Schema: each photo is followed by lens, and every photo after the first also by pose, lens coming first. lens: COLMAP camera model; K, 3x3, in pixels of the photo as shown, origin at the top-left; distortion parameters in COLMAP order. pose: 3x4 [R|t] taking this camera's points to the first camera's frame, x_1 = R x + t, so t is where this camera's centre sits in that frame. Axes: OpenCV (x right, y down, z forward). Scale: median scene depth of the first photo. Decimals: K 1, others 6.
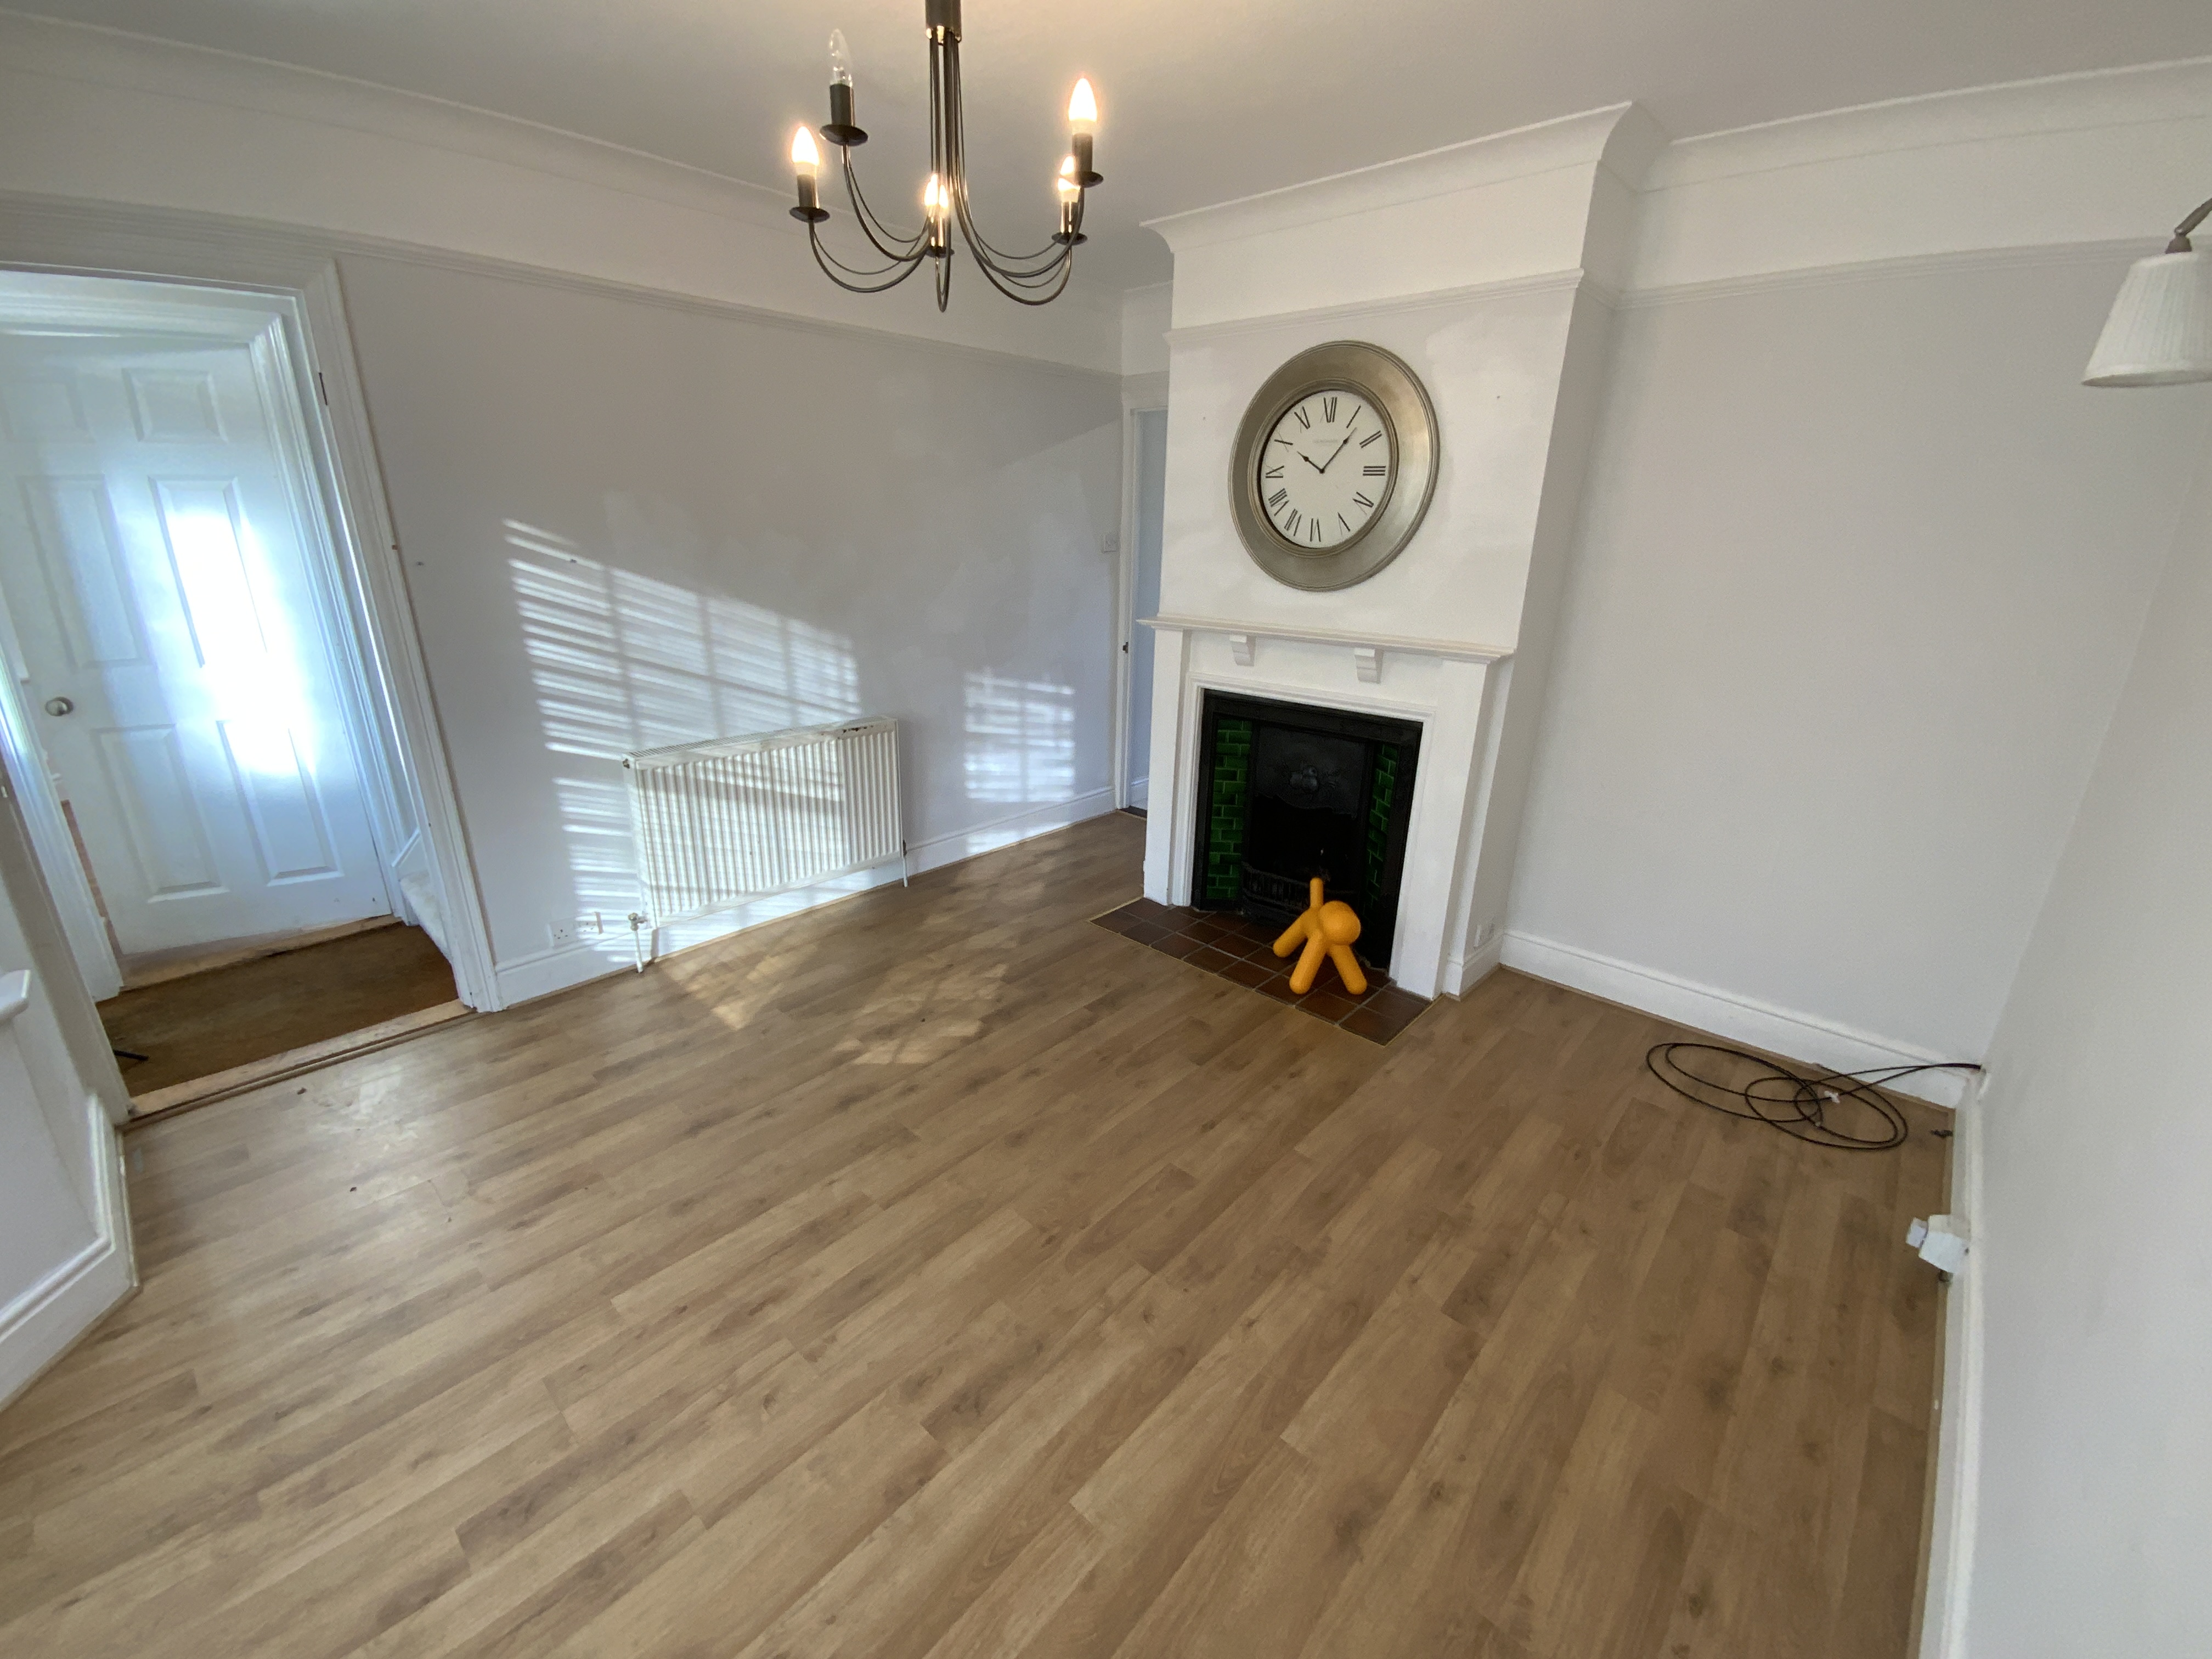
lens RADIAL K [[890.8, 0, 1105.1], [0, 890.8, 834.7], [0, 0, 1]] dist [0.002279, -0.006130]
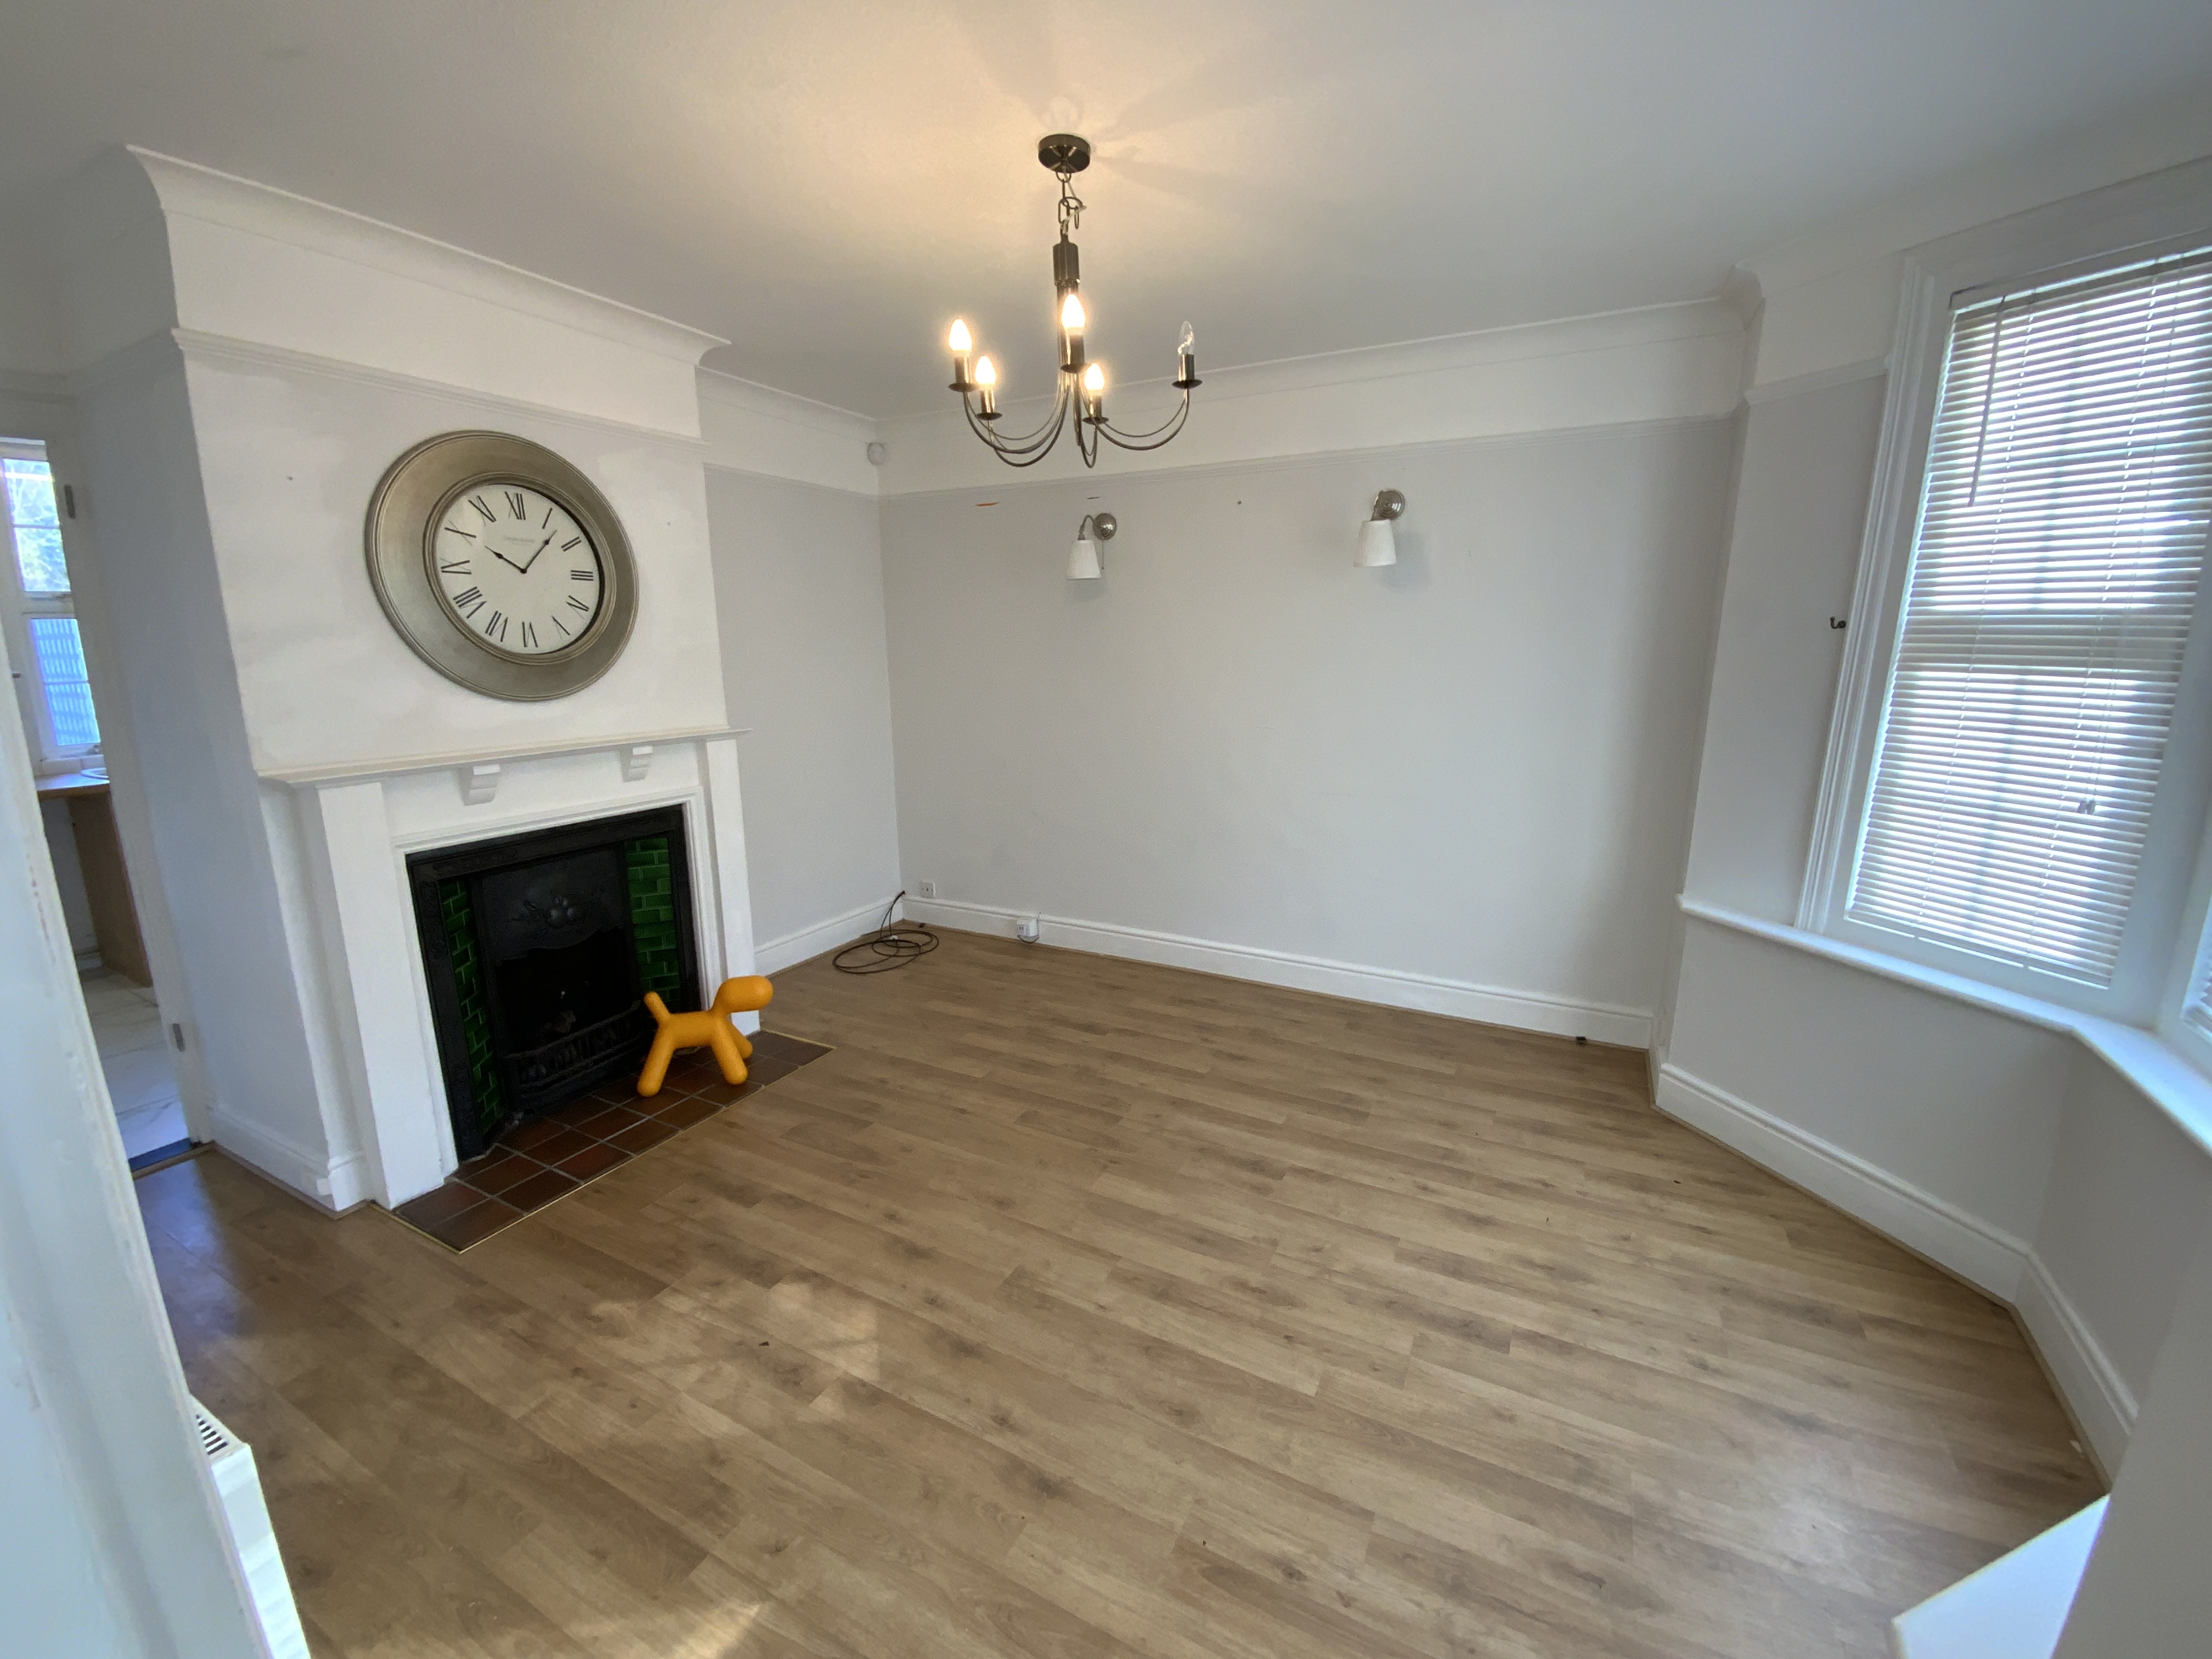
lens RADIAL K [[886.9, 0, 1144.9], [0, 886.9, 799.7], [0, 0, 1]] dist [0.000010, -0.000125]
pose [[-0.280590, -0.189895, 0.940855, -0.976084], [0.320106, 0.905600, 0.278244, -0.298875], [-0.904876, 0.379246, -0.193316, 0.837003]]
